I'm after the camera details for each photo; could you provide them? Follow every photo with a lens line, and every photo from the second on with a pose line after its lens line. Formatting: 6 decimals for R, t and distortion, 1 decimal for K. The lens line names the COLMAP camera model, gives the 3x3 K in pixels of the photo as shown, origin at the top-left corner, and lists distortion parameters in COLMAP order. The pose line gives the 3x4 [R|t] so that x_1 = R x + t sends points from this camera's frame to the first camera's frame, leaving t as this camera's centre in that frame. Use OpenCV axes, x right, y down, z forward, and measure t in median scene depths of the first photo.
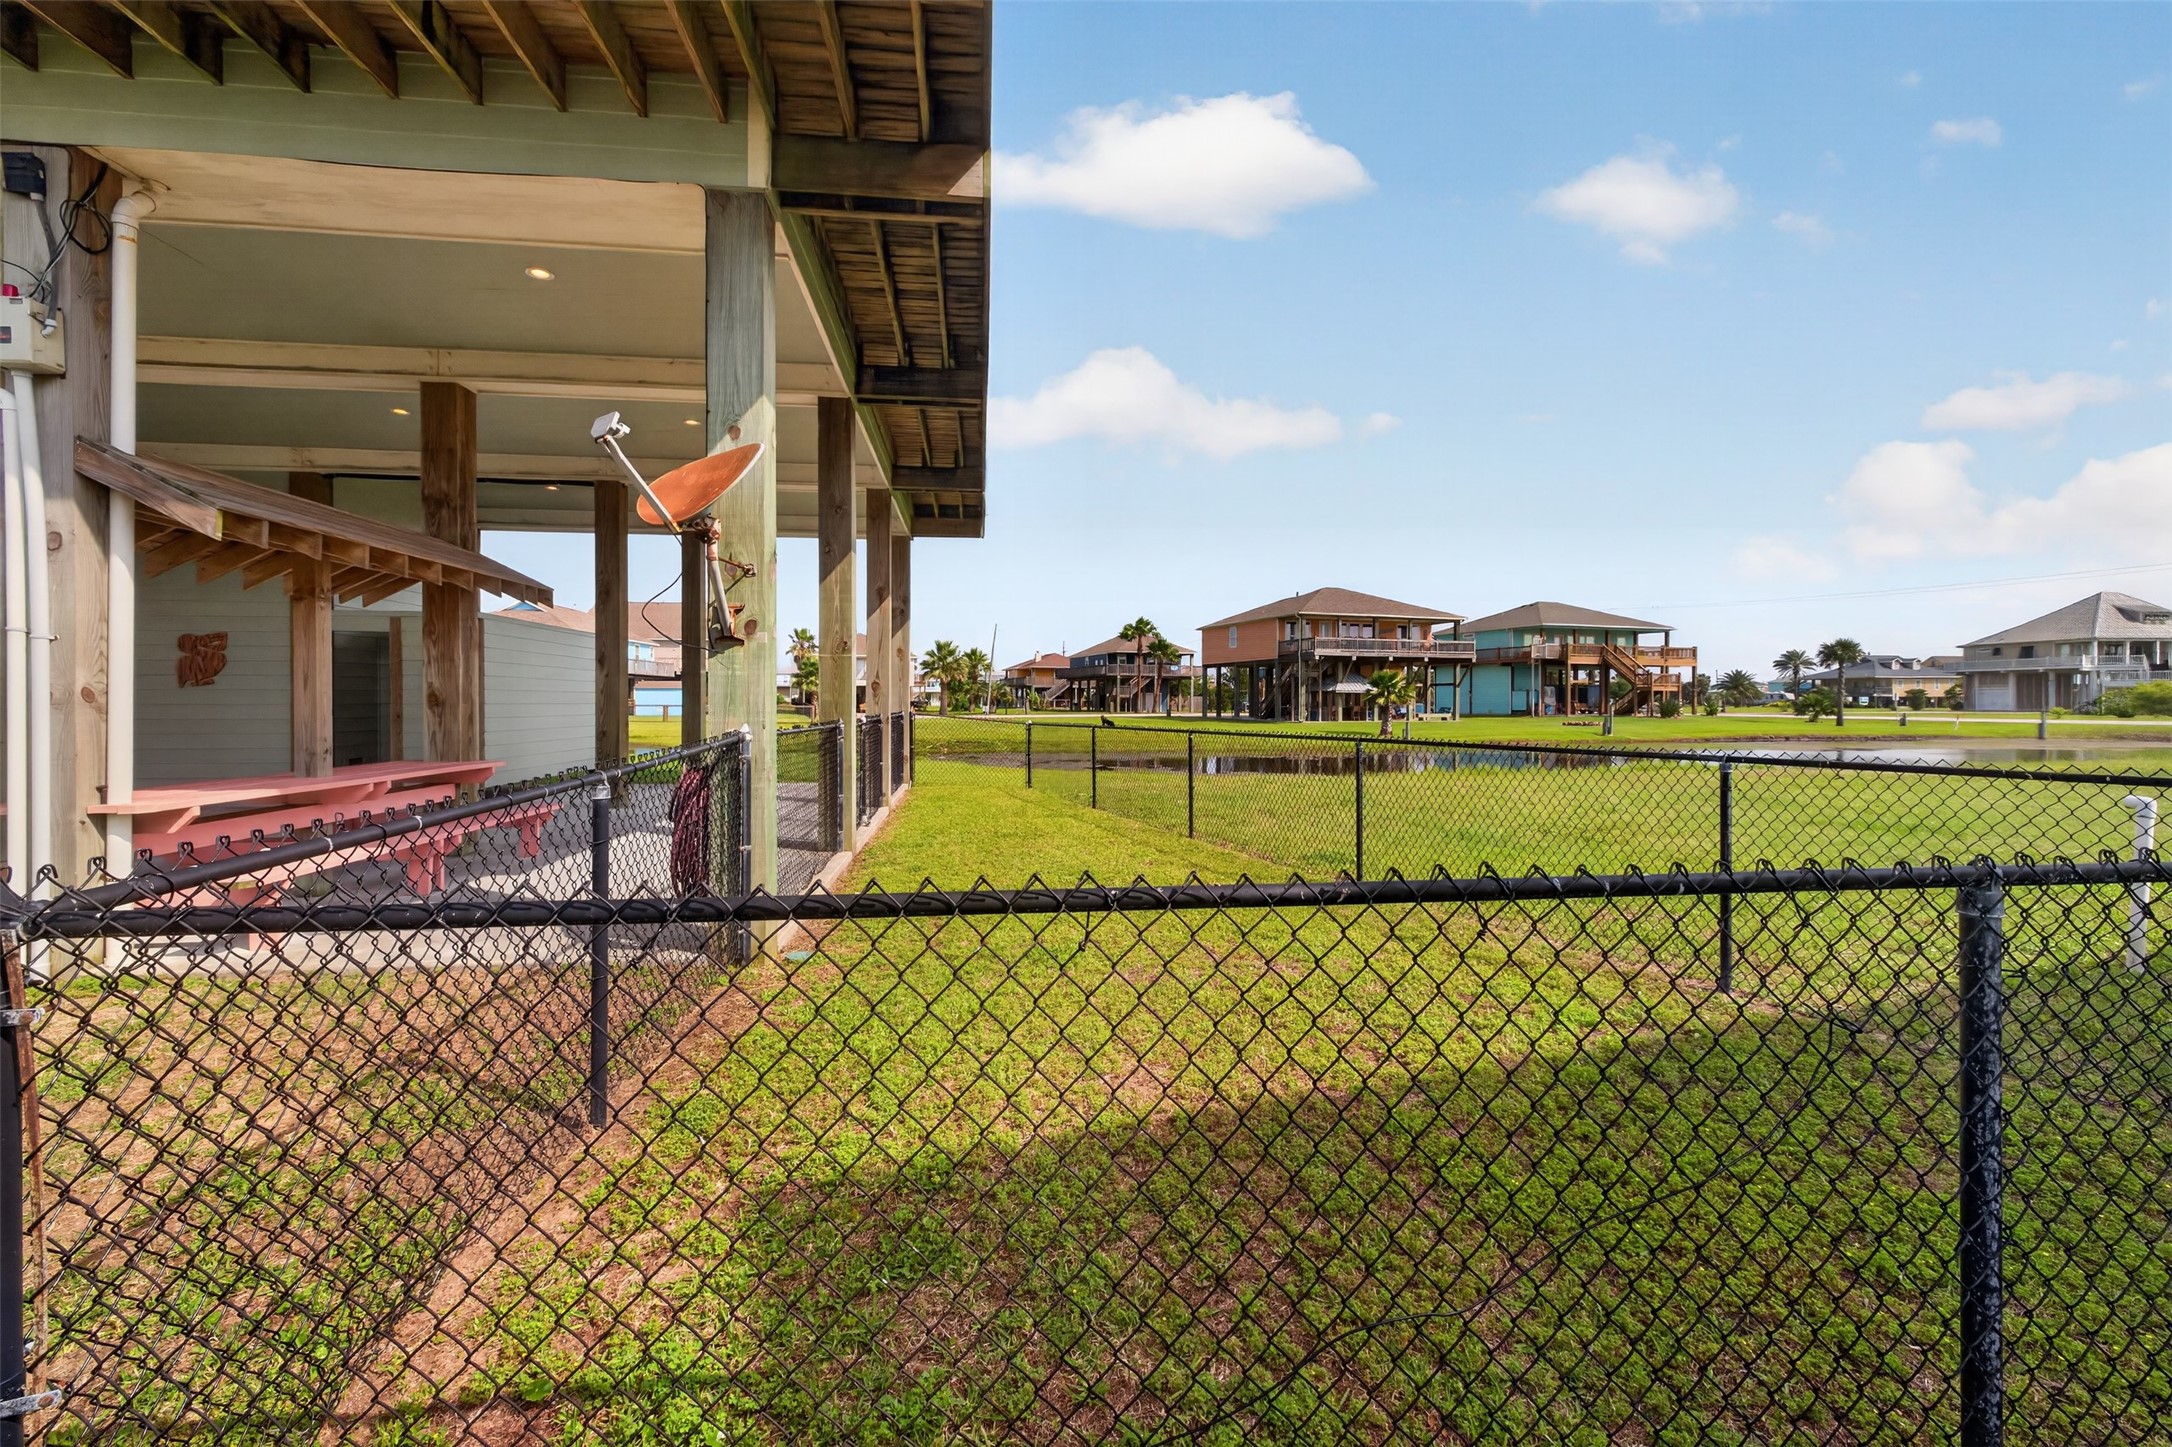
lens RADIAL K [[903.5, 0, 1093.6], [0, 903.5, 710.9], [0, 0, 1]] dist [0.002373, 0.000669]
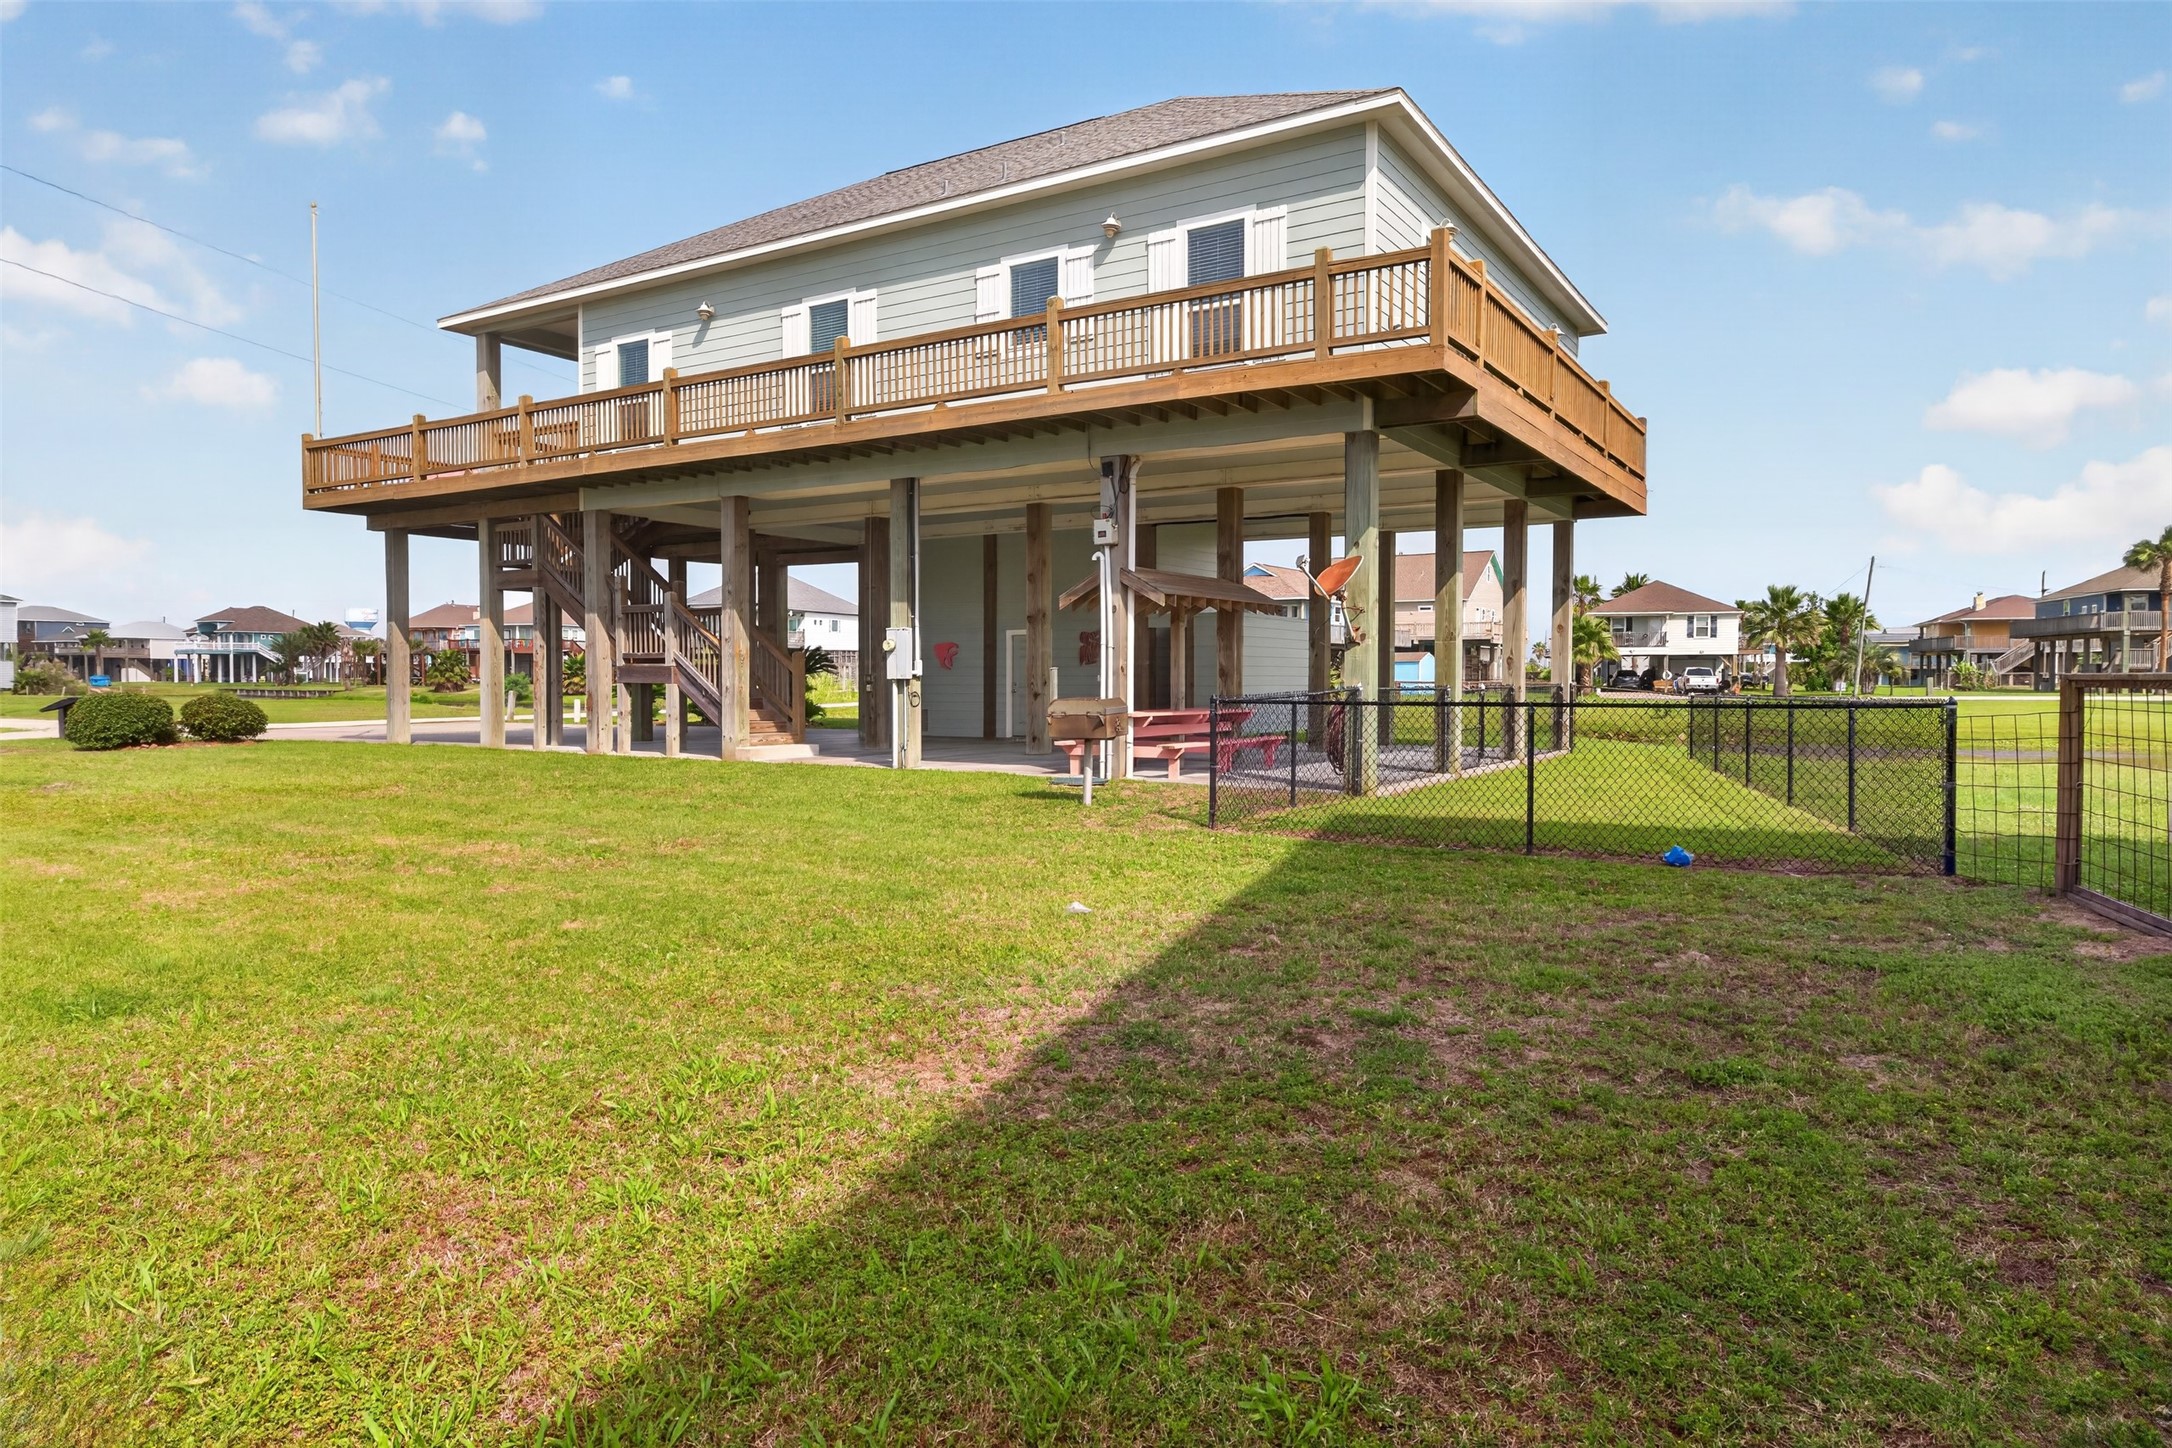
lens RADIAL K [[1336.7, 0, 1084.3], [0, 1336.7, 718.4], [0, 0, 1]] dist [0.004317, 0.000900]
pose [[0.773497, 0.019090, -0.633512, 0.697364], [-0.006085, 0.999724, 0.022695, 0.020297], [0.633770, -0.013699, 0.773400, -1.161388]]
